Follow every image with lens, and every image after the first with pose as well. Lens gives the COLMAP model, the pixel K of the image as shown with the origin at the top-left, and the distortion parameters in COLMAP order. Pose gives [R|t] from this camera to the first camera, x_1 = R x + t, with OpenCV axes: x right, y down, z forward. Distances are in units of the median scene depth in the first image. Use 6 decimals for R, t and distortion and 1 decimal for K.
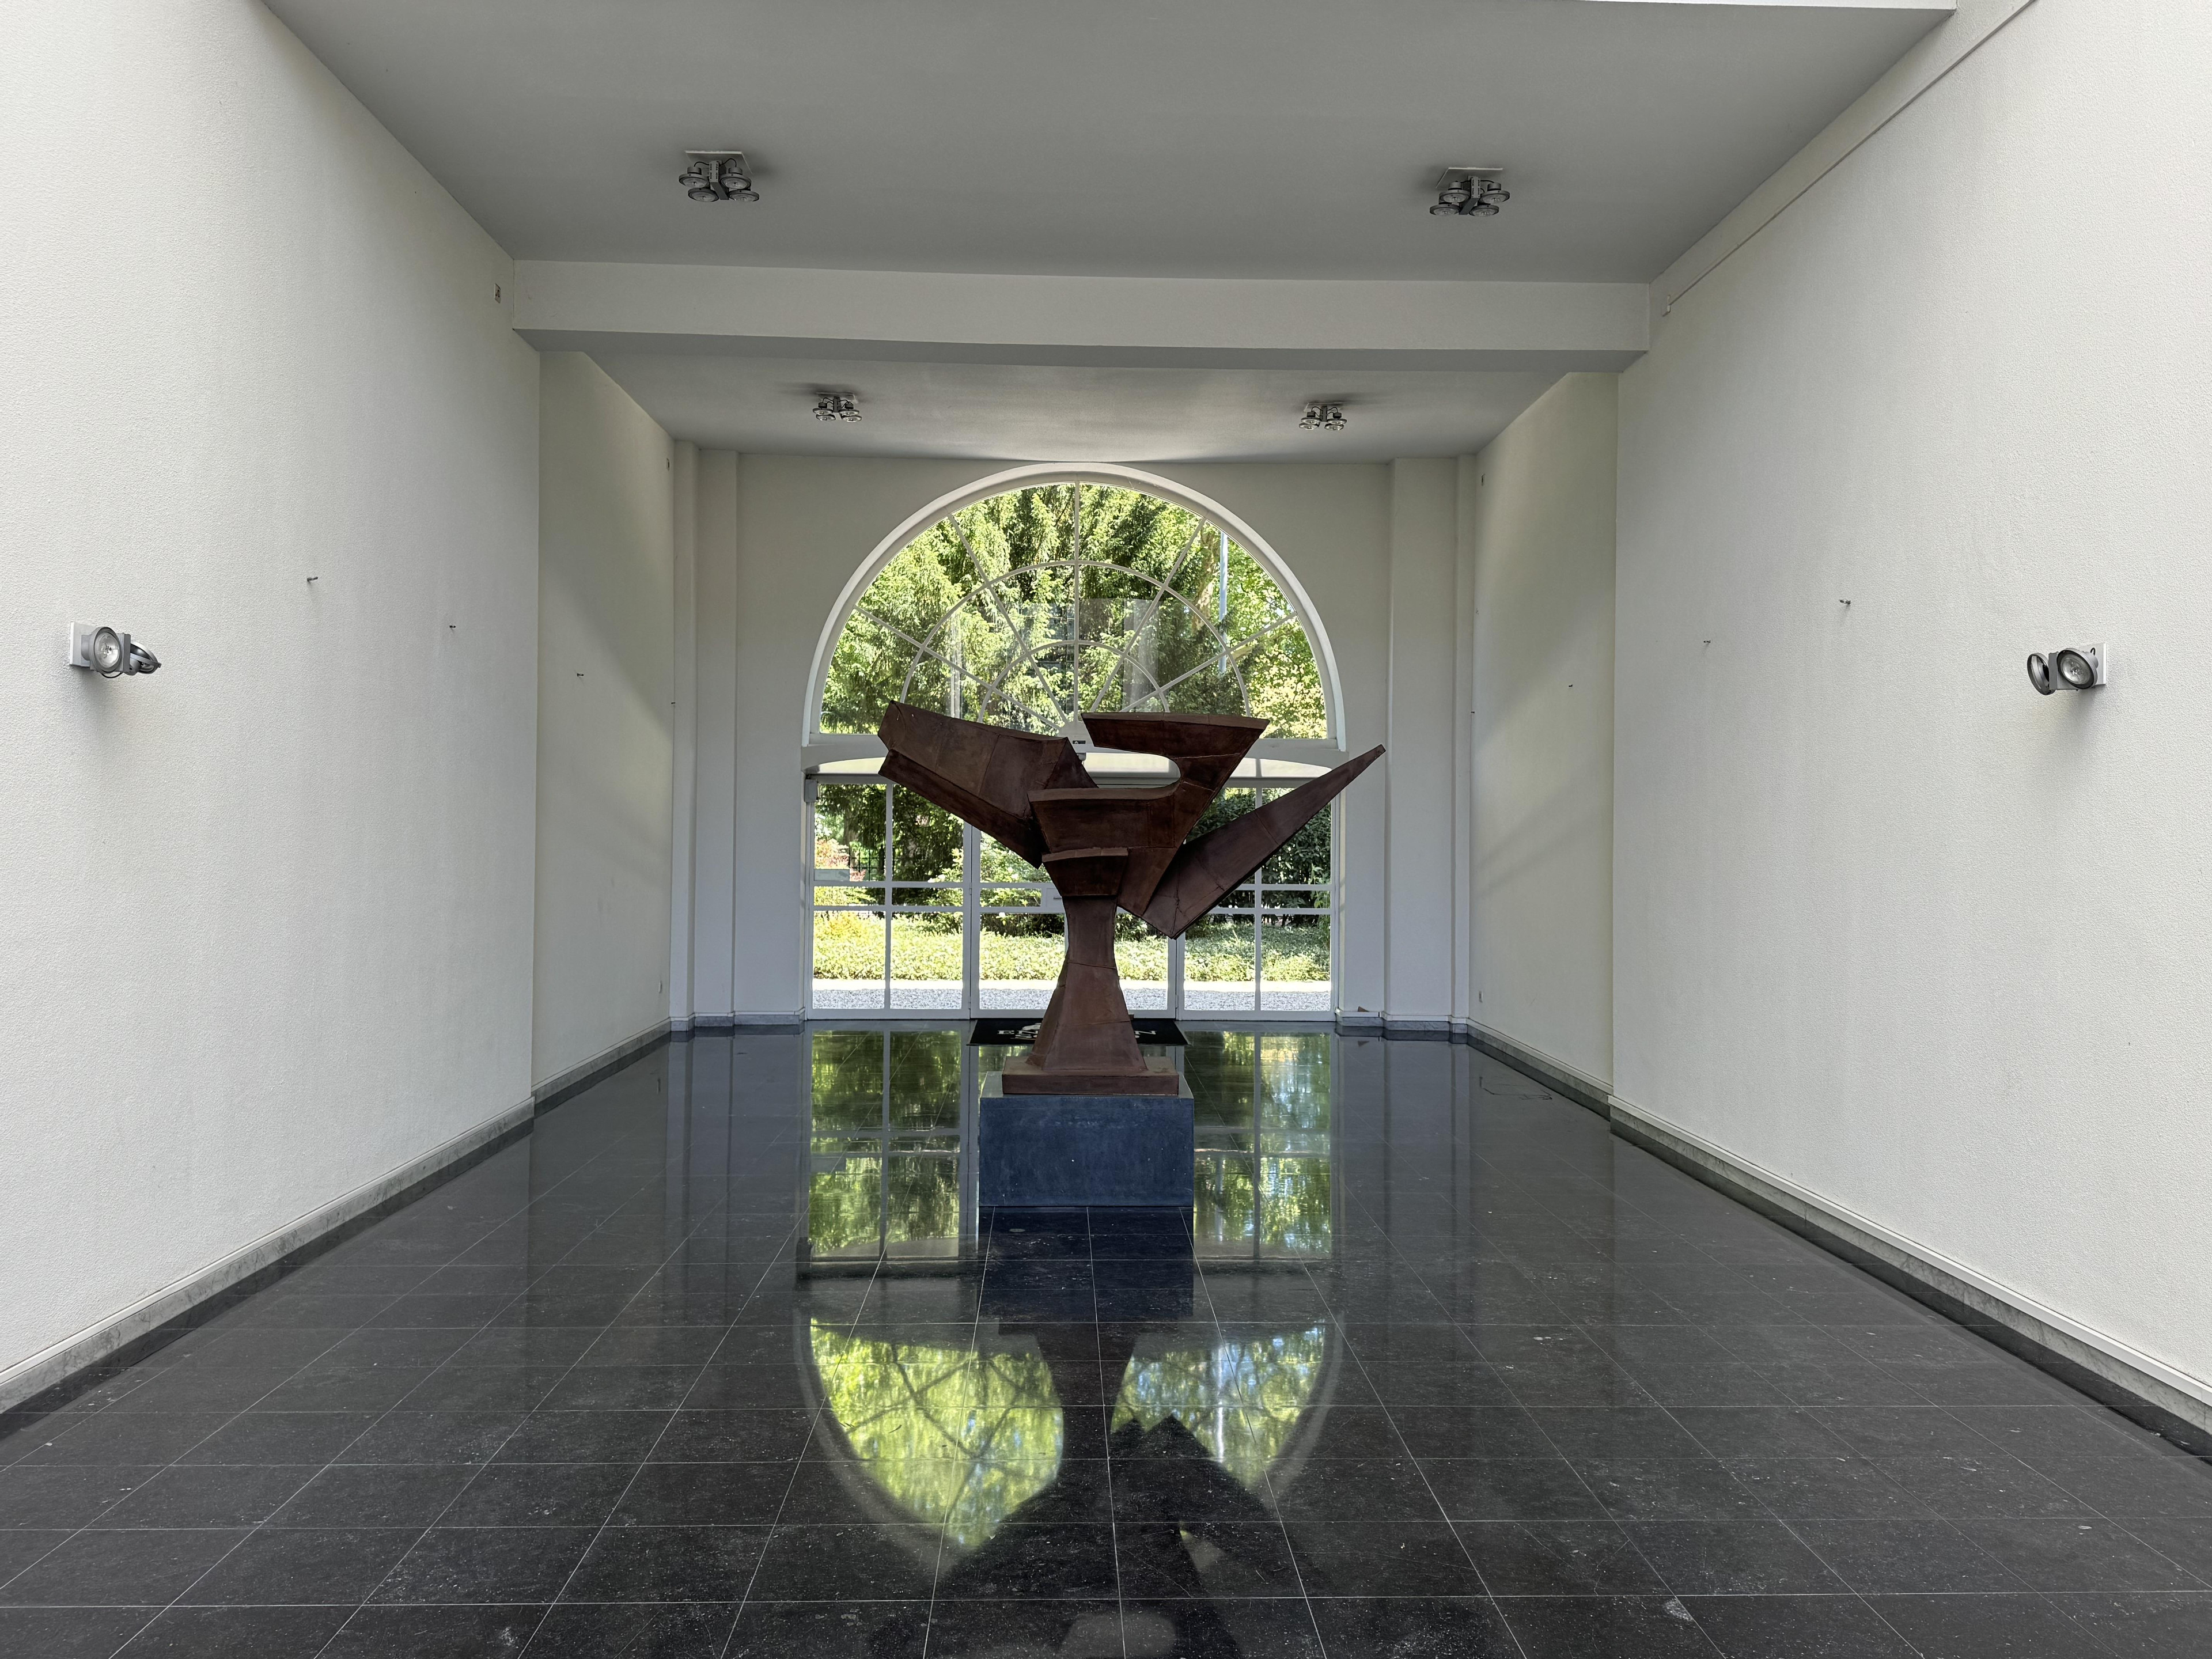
lens RADIAL K [[1709.4, 0, 1106.6], [0, 1709.4, 827.1], [0, 0, 1]] dist [0.002701, -0.005268]
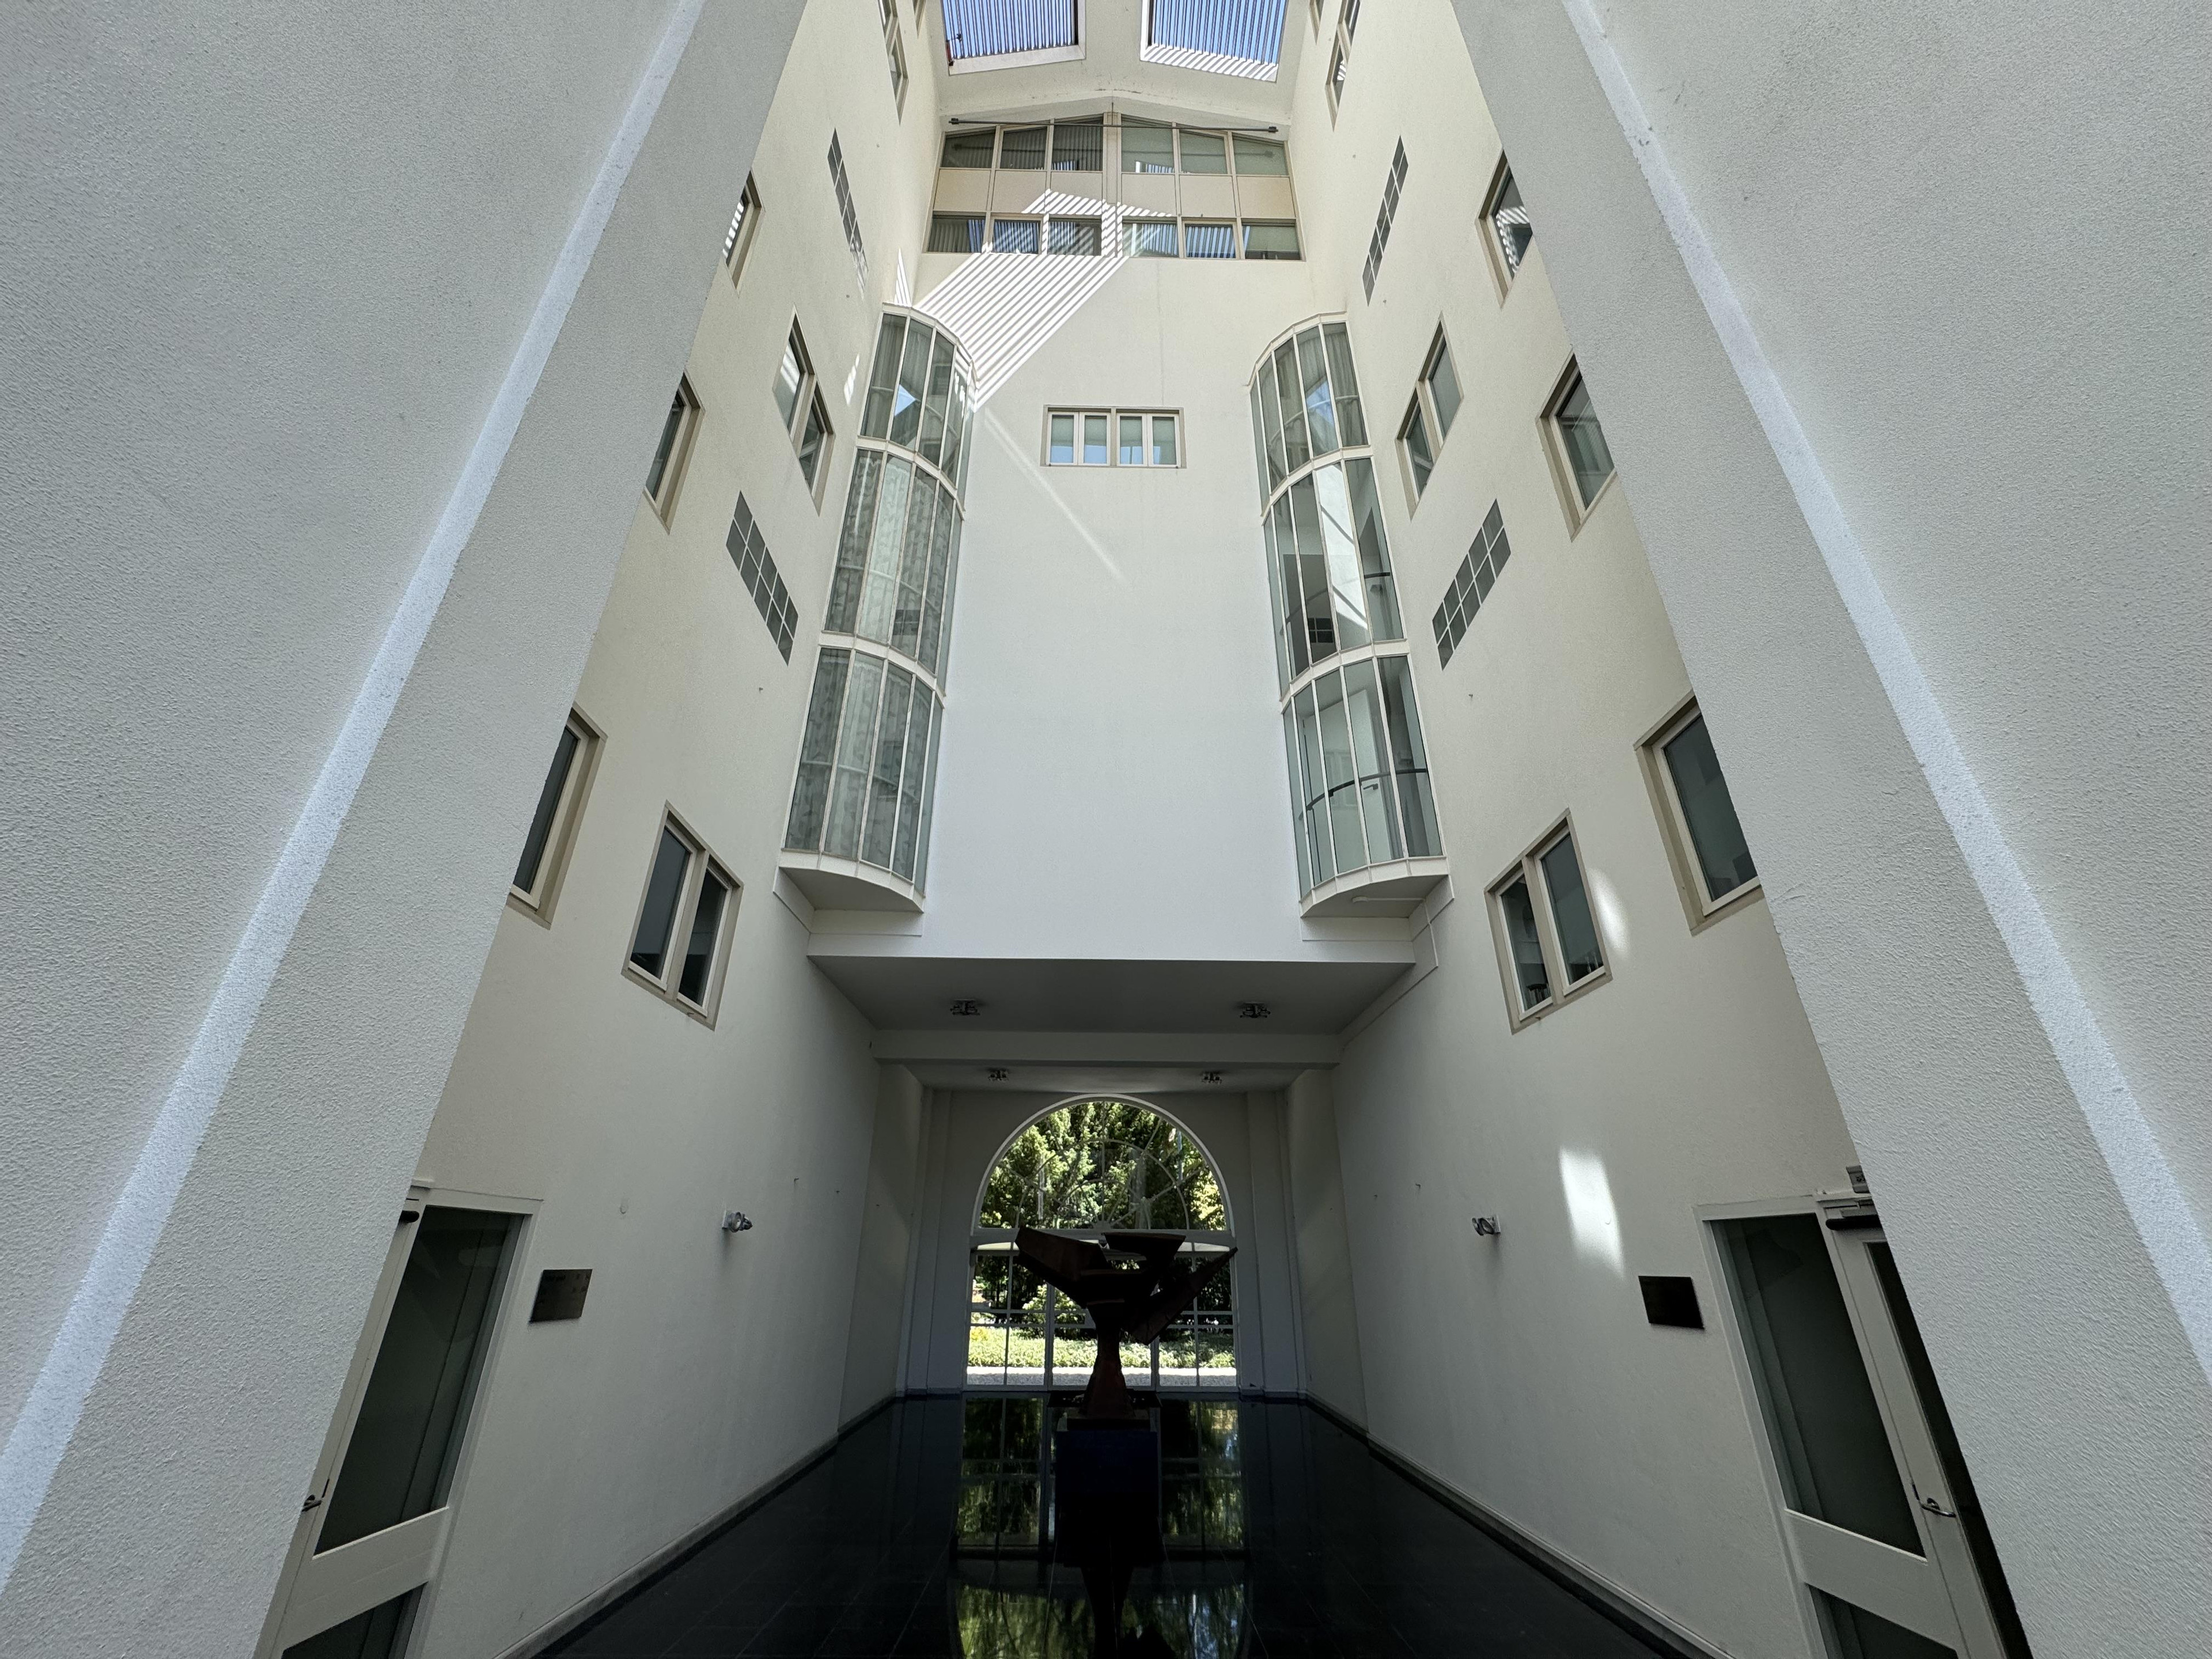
lens RADIAL K [[880.8, 0, 1105.3], [0, 880.8, 833.5], [0, 0, 1]] dist [-0.003899, 0.000220]
pose [[0.999859, -0.008533, -0.014496, 0.004236], [0.001266, 0.897506, -0.441000, -0.013330], [0.016774, 0.440920, 0.897390, -0.157310]]
